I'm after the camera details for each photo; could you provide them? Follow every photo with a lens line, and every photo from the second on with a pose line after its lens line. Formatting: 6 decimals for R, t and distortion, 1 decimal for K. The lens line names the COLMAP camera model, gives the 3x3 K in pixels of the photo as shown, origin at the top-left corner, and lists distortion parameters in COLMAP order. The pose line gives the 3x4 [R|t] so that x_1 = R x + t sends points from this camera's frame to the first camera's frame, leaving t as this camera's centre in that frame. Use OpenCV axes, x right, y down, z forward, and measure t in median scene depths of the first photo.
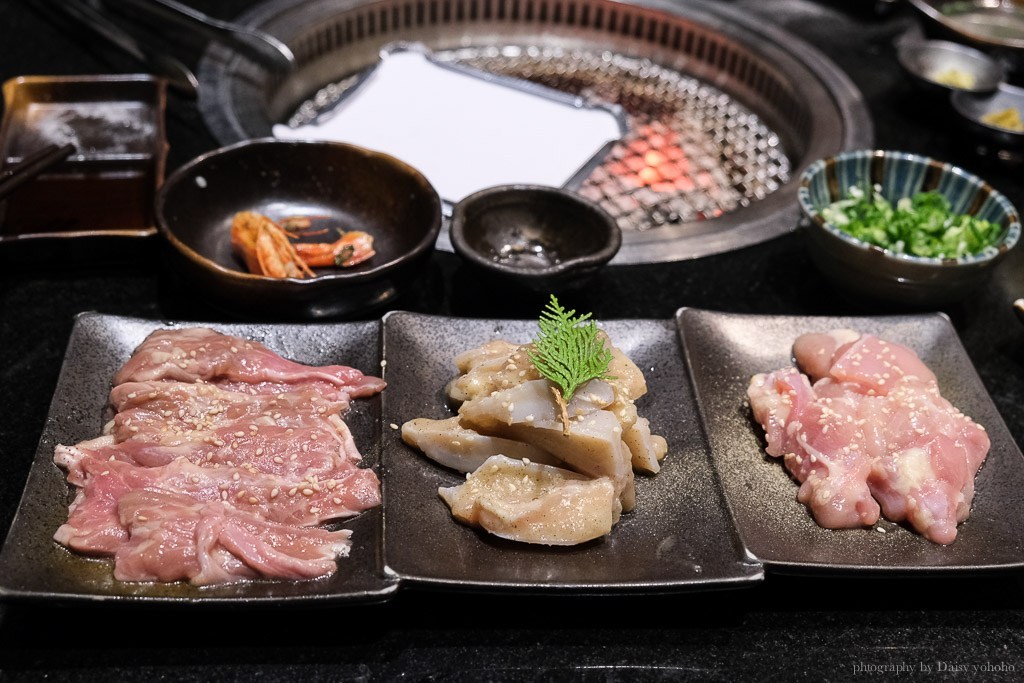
lens RADIAL K [[1272.9, 0, 518.6], [0, 1272.9, 342.3], [0, 0, 1]] dist [-0.085479, 0.000000]
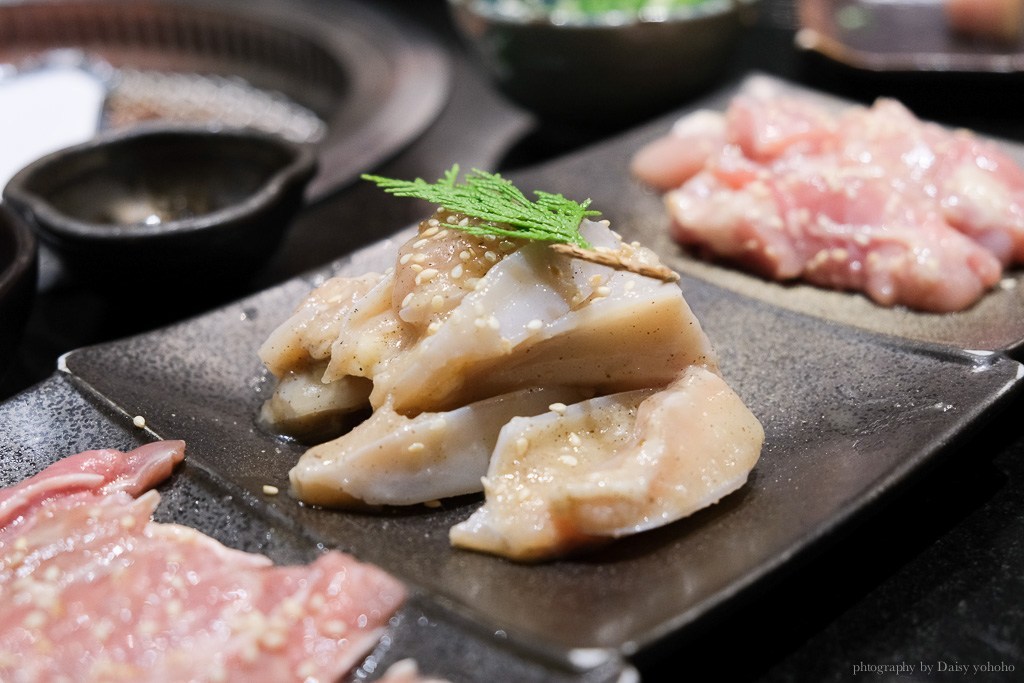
lens RADIAL K [[1559.2, 0, 514.9], [0, 1559.2, 338.7], [0, 0, 1]] dist [-0.059475, 0.000000]
pose [[0.752179, -0.385579, 0.534374, -0.315810], [0.462191, 0.886715, -0.010763, 0.063714], [-0.469688, 0.255078, 0.845179, 0.445109]]
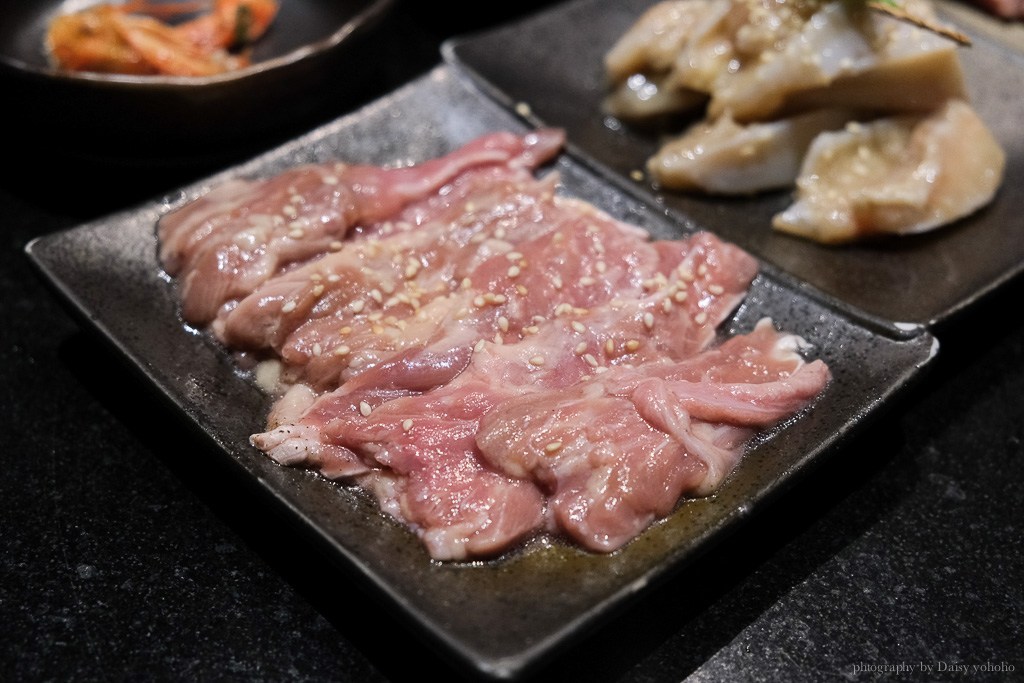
lens RADIAL K [[1559.2, 0, 509.3], [0, 1559.2, 347.0], [0, 0, 1]] dist [-0.059475, 0.000000]
pose [[0.792569, -0.448583, 0.413046, -0.499952], [0.393213, 0.893697, 0.216075, -0.048987], [-0.466066, -0.008839, 0.884706, 0.342832]]
